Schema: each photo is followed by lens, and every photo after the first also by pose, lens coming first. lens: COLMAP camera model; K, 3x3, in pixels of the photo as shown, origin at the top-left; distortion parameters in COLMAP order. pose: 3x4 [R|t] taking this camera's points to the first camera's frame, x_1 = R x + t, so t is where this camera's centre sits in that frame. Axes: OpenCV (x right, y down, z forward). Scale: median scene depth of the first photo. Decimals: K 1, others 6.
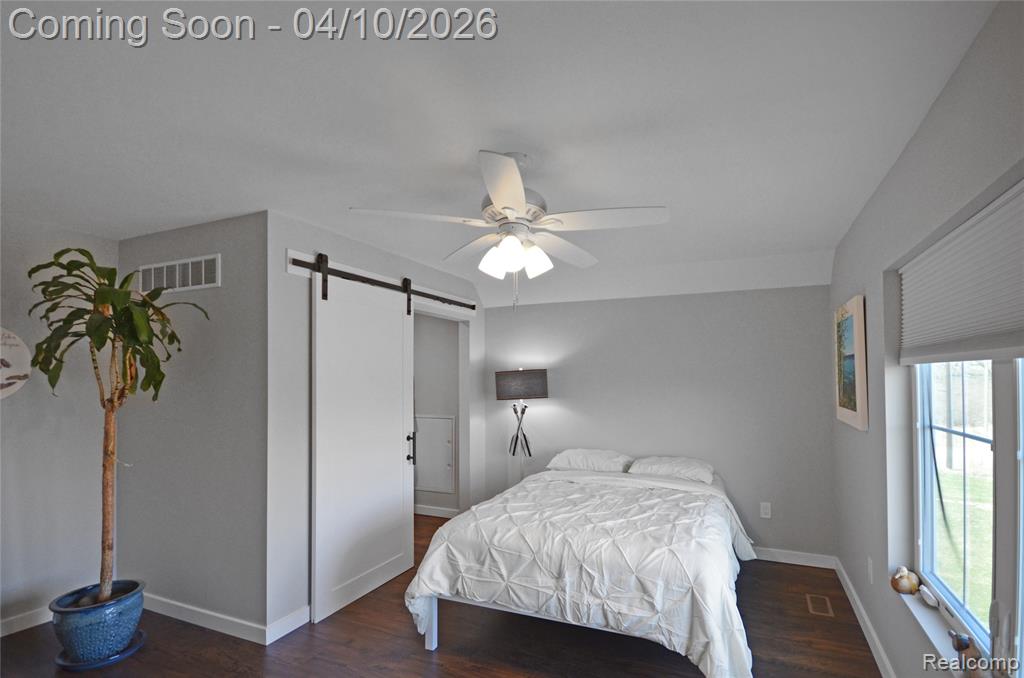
lens RADIAL K [[479.1, 0, 532.5], [0, 479.1, 375.2], [0, 0, 1]] dist [-0.000768, -0.000298]
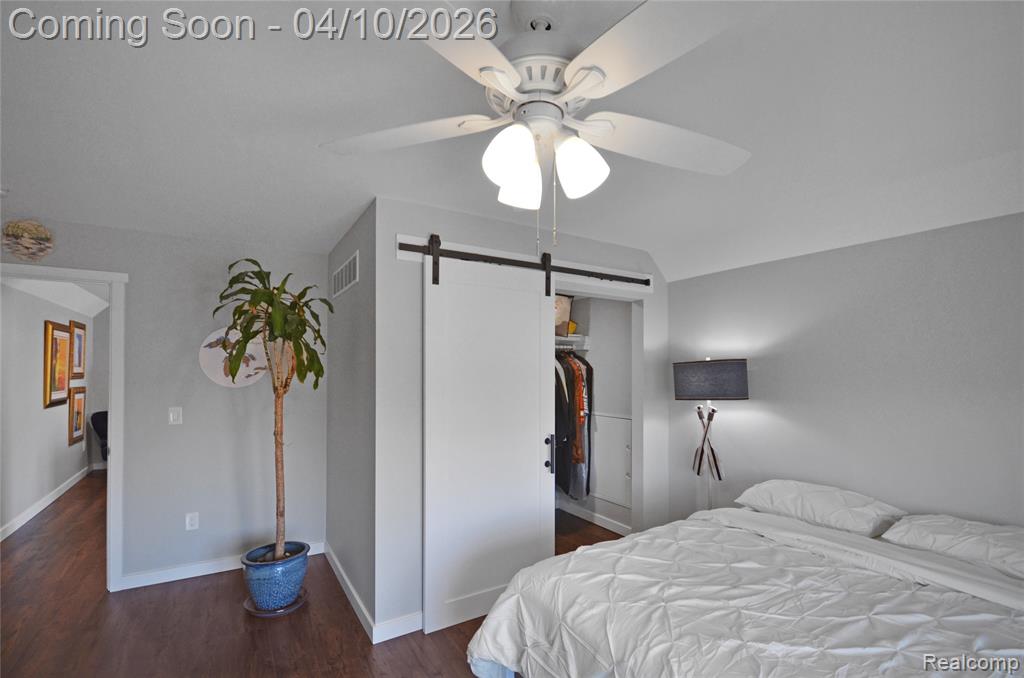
lens RADIAL K [[455.1, 0, 501.8], [0, 455.1, 367.1], [0, 0, 1]] dist [0.019941, -0.017556]
pose [[0.817891, 0.000819, -0.575372, 0.168837], [-0.002121, 0.999996, -0.001591, 0.002409], [0.575369, 0.002521, 0.817890, 0.347855]]
